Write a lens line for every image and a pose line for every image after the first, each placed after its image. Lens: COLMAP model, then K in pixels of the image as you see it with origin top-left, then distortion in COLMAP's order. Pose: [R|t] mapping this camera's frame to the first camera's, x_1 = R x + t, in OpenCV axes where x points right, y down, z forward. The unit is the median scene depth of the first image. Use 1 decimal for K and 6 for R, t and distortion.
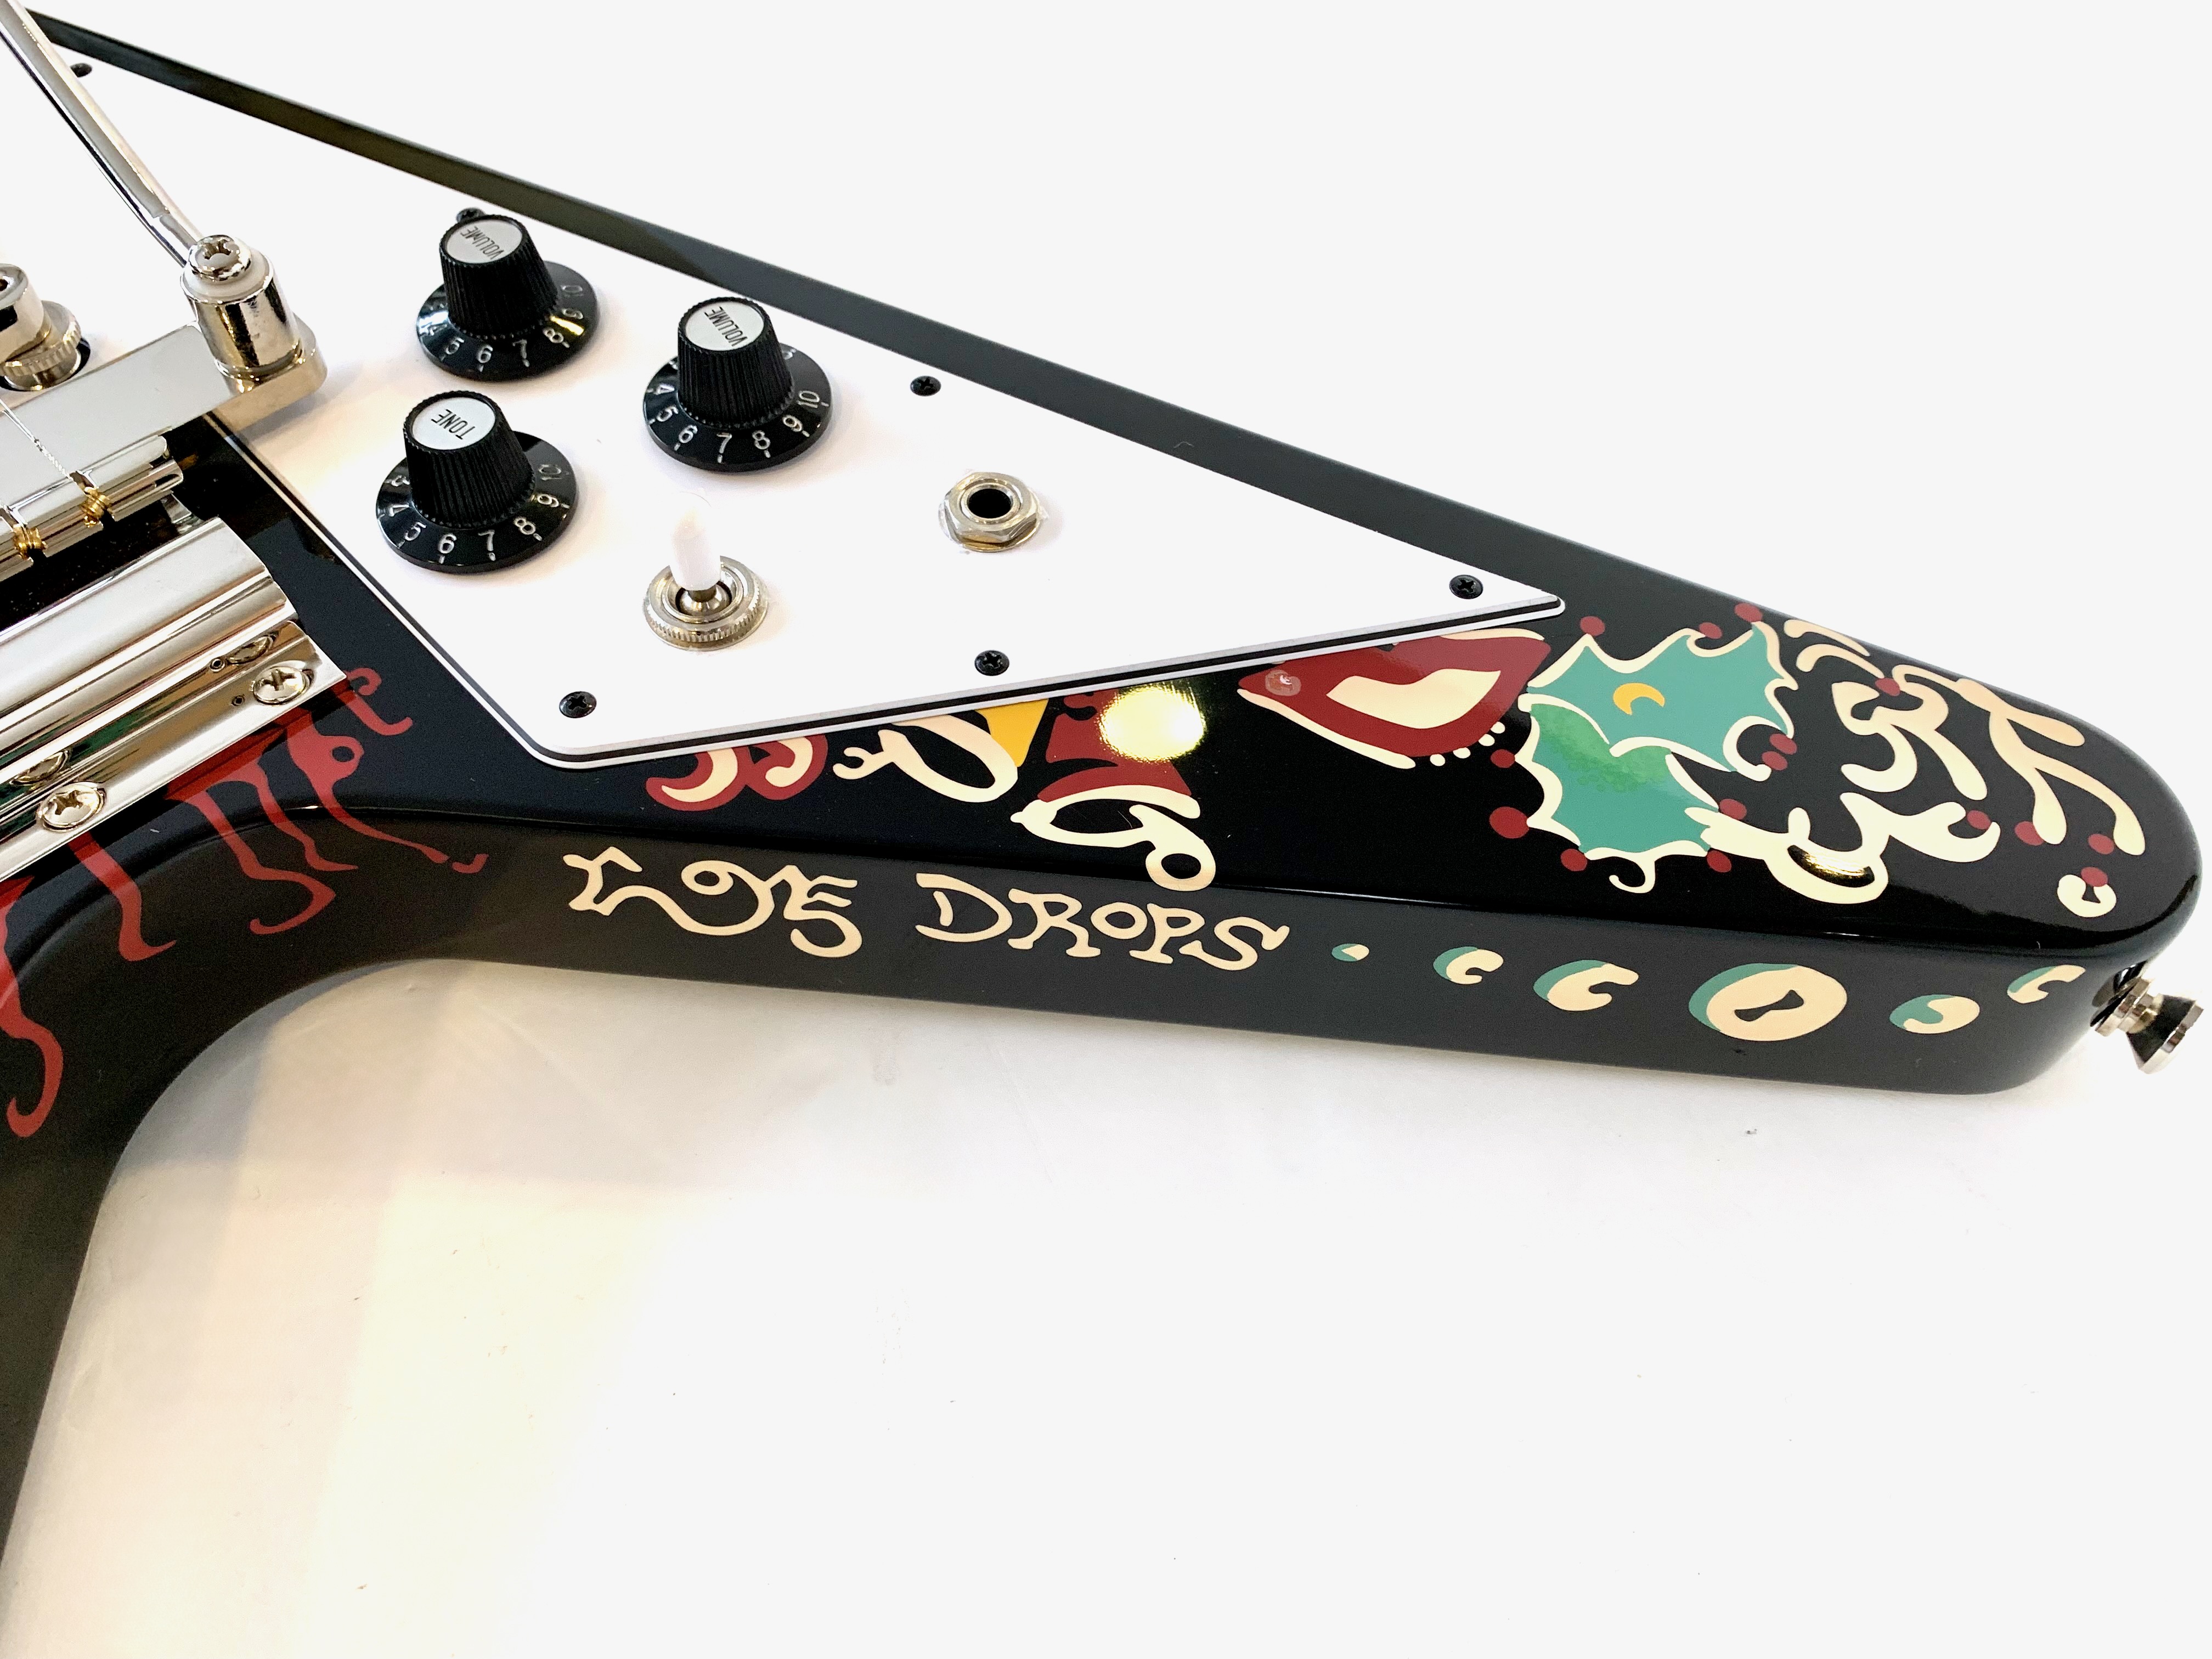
lens RADIAL K [[1766.9, 0, 1106.0], [0, 1766.9, 829.5], [0, 0, 1]] dist [0.058265, -0.163664]
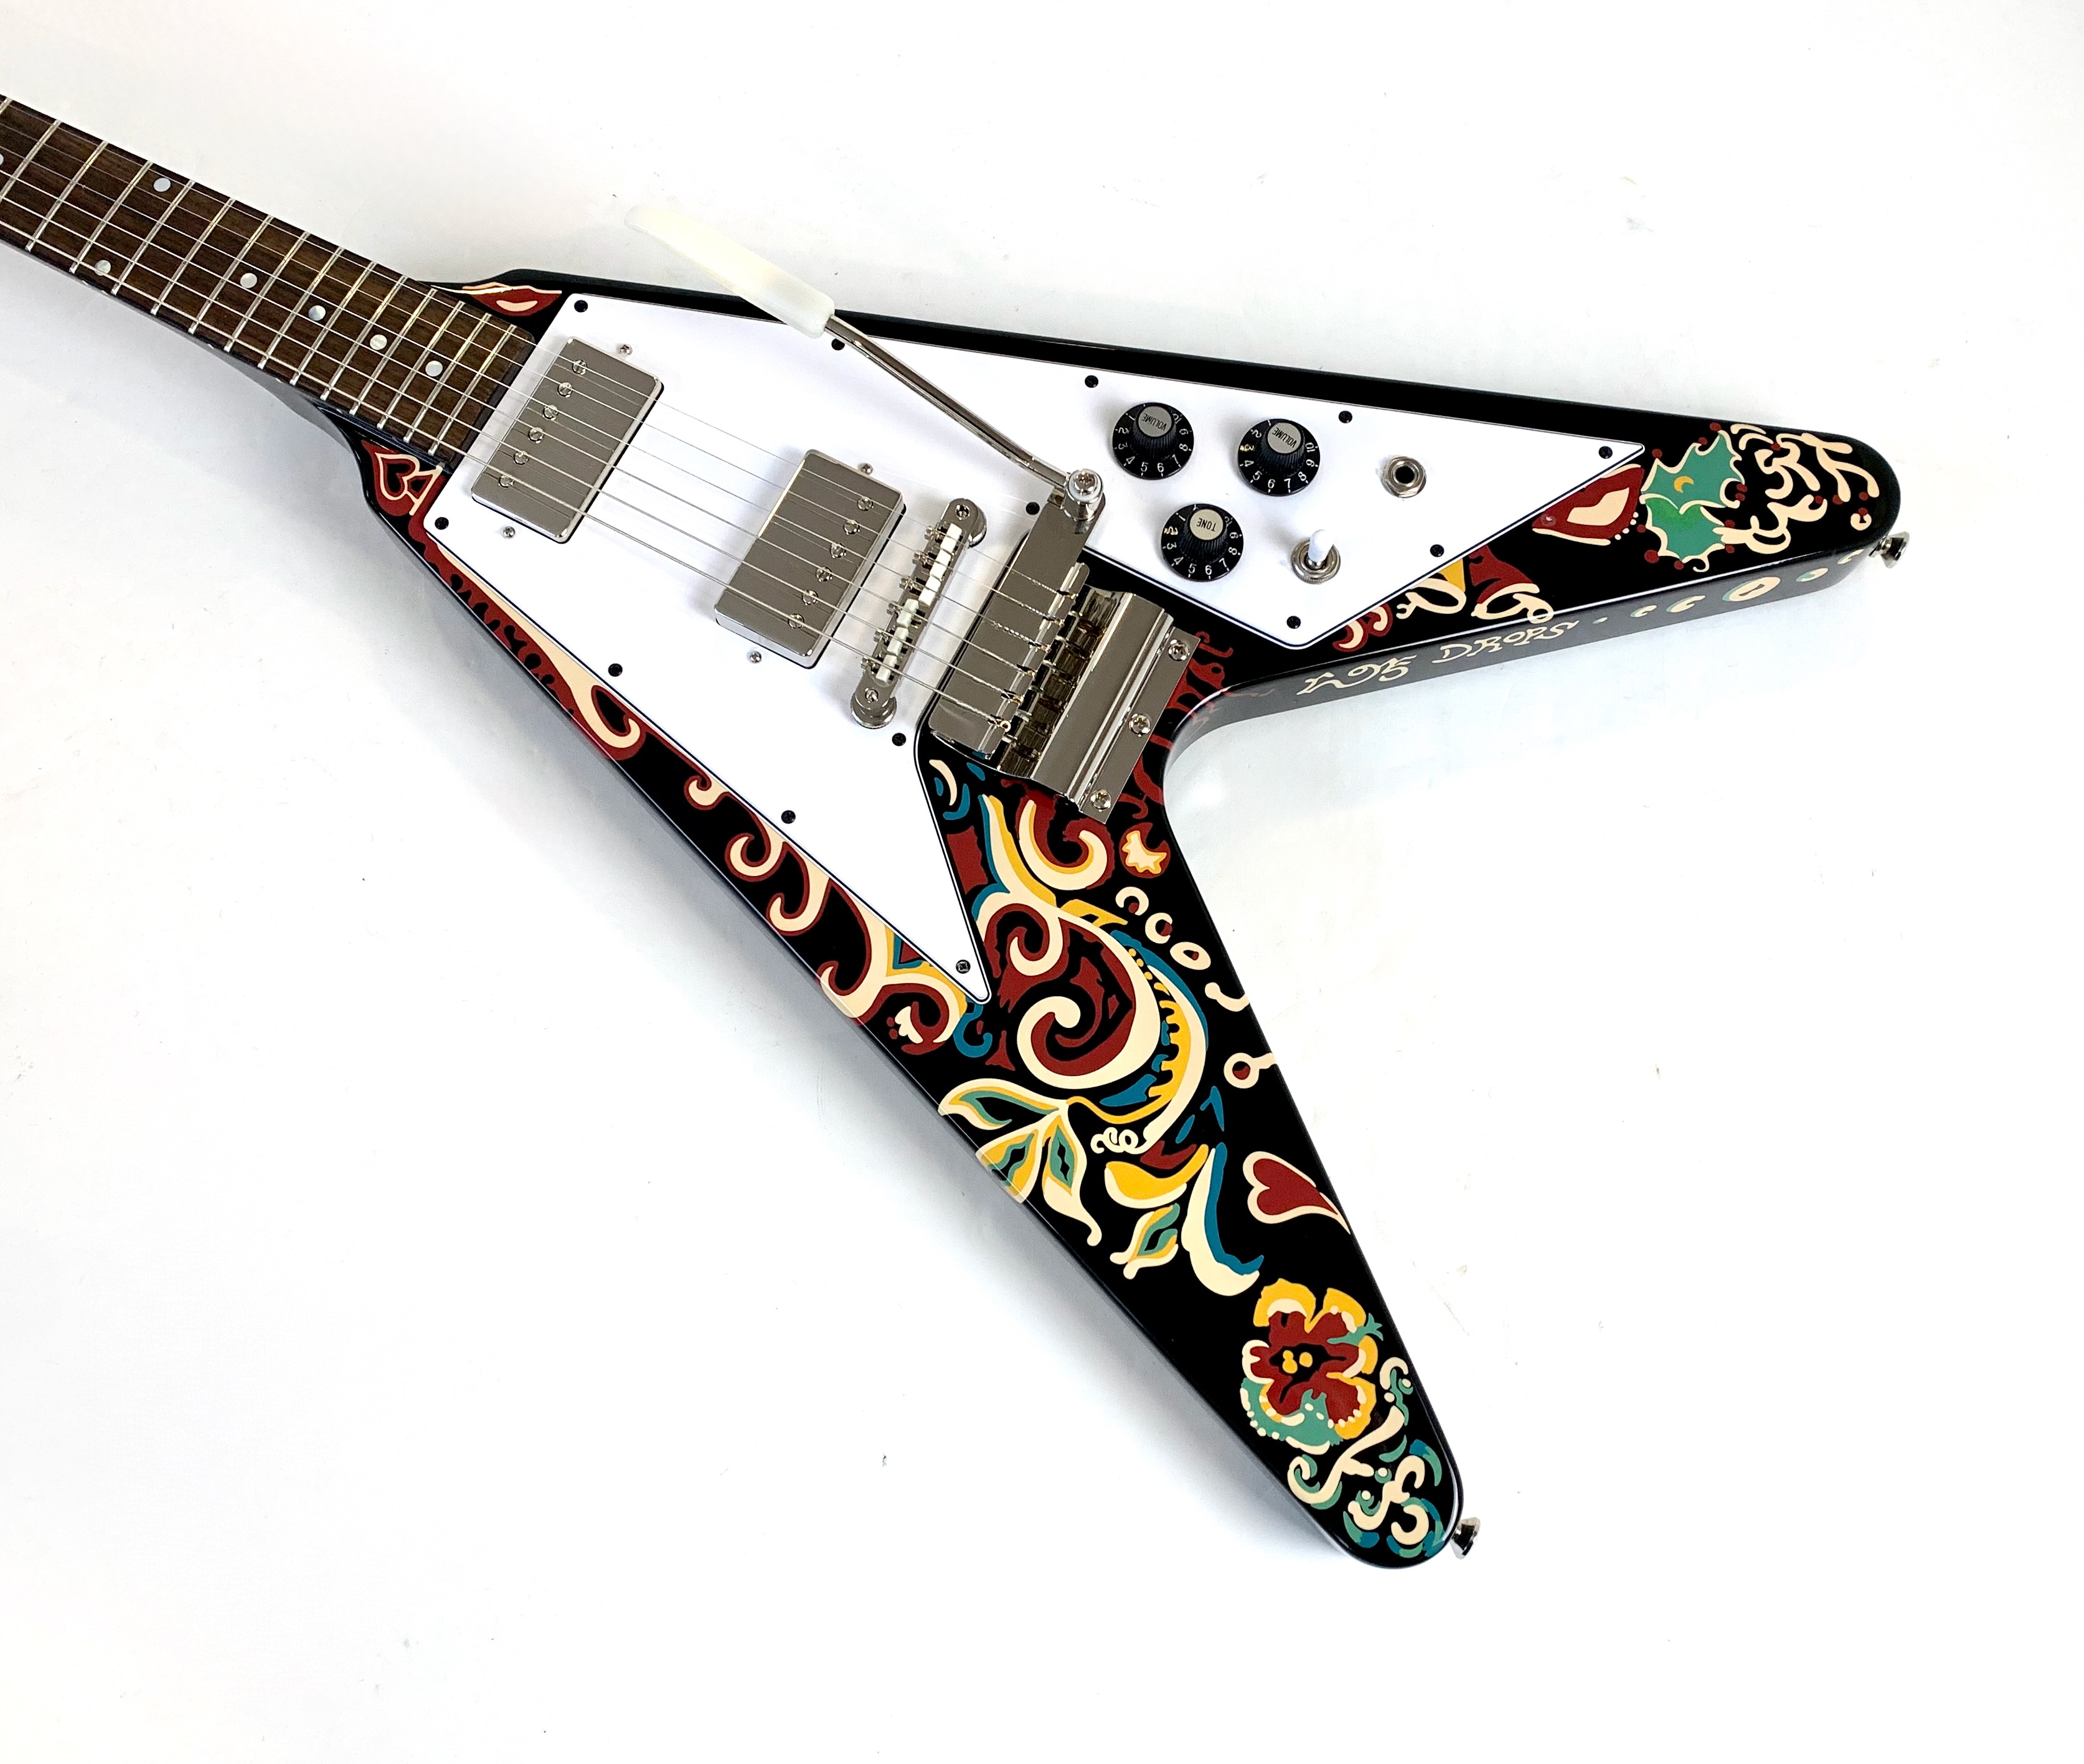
lens RADIAL K [[2043.3, 0, 1014.1], [0, 2043.3, 873.4], [0, 0, 1]] dist [0.220222, -0.707732]
pose [[0.950381, -0.307644, 0.046161, -0.914963], [0.270094, 0.889635, 0.368236, -0.934925], [-0.154352, -0.337497, 0.928586, -1.784793]]
